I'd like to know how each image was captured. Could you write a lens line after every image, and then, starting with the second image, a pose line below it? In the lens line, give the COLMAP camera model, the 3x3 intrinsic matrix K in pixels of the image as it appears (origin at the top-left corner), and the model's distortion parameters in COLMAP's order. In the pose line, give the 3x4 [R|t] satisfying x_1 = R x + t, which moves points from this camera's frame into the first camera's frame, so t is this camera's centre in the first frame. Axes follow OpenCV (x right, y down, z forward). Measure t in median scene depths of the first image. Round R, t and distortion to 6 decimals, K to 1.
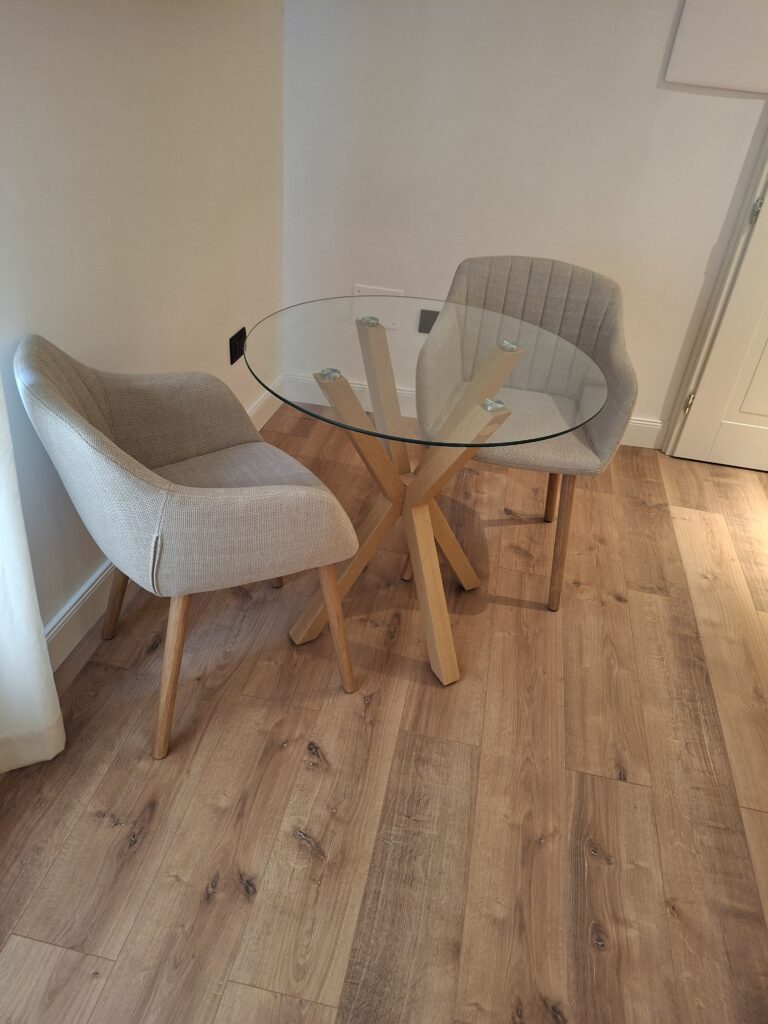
lens RADIAL K [[761.7, 0, 388.4], [0, 761.7, 515.7], [0, 0, 1]] dist [0.038311, -0.081003]
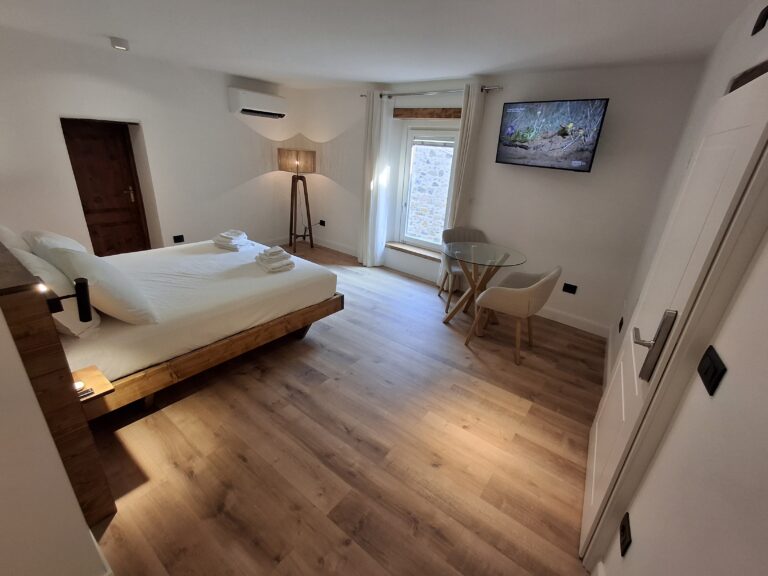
lens RADIAL K [[350.5, 0, 381.4], [0, 350.5, 289.9], [0, 0, 1]] dist [-0.002588, 0.005631]
pose [[-0.450078, 0.221037, -0.865201, 2.100488], [-0.577761, 0.666686, 0.470874, -0.681889], [0.680898, 0.711809, -0.172354, 1.117283]]
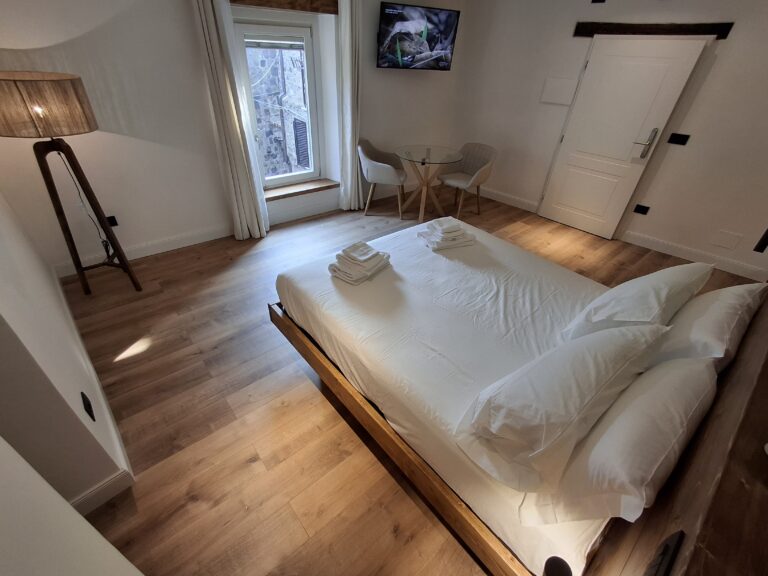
lens RADIAL K [[350.5, 0, 381.5], [0, 350.5, 290.6], [0, 0, 1]] dist [-0.002588, 0.005631]
pose [[0.776985, 0.307420, -0.549352, 1.420001], [-0.319615, 0.944457, 0.076470, 0.603345], [0.542348, 0.116165, 0.832084, -1.070791]]
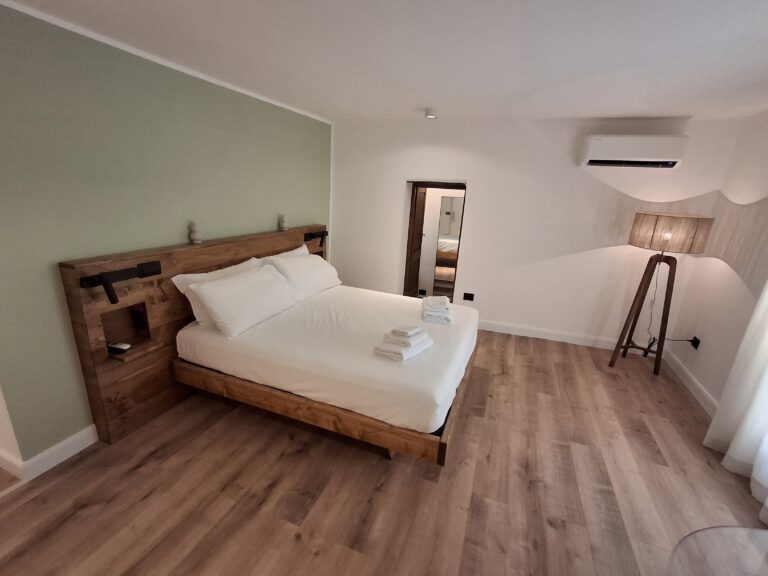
lens RADIAL K [[350.5, 0, 381.7], [0, 350.5, 293.1], [0, 0, 1]] dist [-0.002588, 0.005631]
pose [[-0.972209, -0.193928, 0.131156, 0.678297], [-0.020856, 0.629733, 0.776532, -0.782246], [-0.233185, 0.752215, -0.616277, 1.032275]]
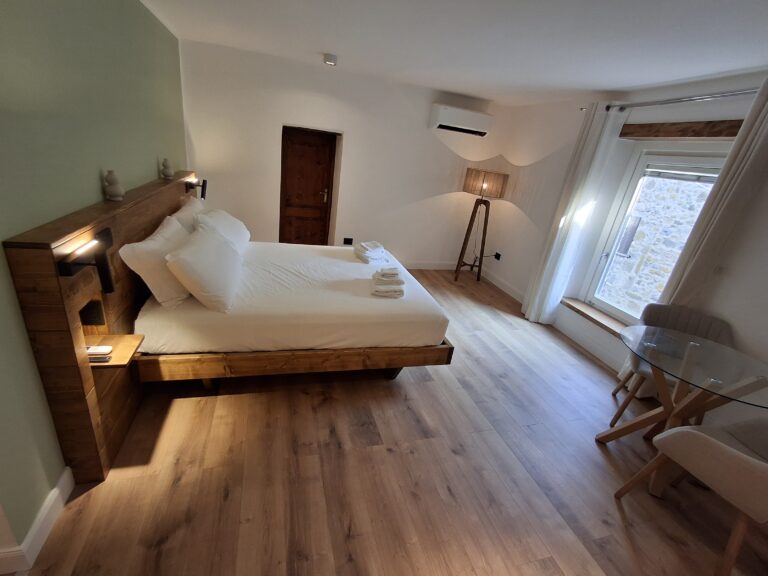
lens RADIAL K [[350.5, 0, 381.9], [0, 350.5, 291.1], [0, 0, 1]] dist [-0.002588, 0.005631]
pose [[-0.868827, -0.027812, -0.494334, 1.548881], [-0.425211, 0.553397, 0.716203, -0.714214], [0.253644, 0.832453, -0.492632, 1.125559]]
